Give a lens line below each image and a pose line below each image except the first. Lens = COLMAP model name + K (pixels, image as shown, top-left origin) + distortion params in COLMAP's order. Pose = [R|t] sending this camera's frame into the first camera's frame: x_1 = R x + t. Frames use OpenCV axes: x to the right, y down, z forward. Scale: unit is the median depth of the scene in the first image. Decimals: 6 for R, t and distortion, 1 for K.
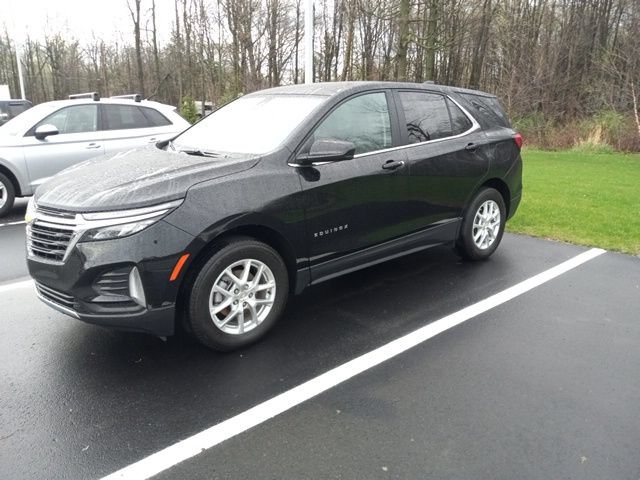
lens RADIAL K [[506.8, 0, 318.1], [0, 506.8, 245.0], [0, 0, 1]] dist [0.027713, -0.015862]
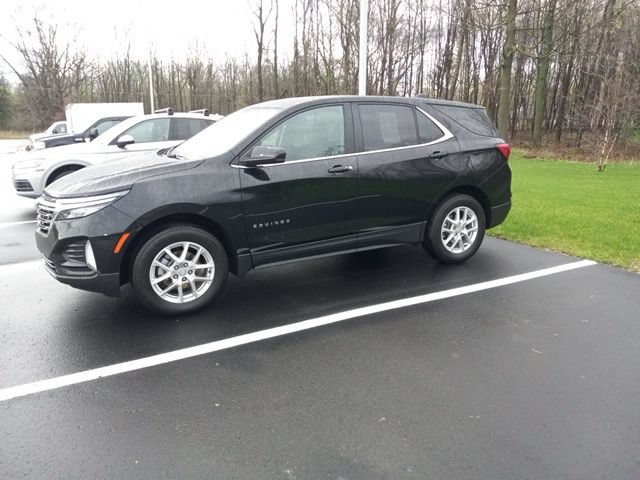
lens RADIAL K [[506.8, 0, 315.9], [0, 506.8, 241.6], [0, 0, 1]] dist [0.027713, -0.015862]
pose [[0.972696, 0.048668, -0.226923, 0.356040], [-0.055554, 0.998166, -0.024050, 0.032087], [0.225337, 0.036000, 0.973616, -0.098035]]
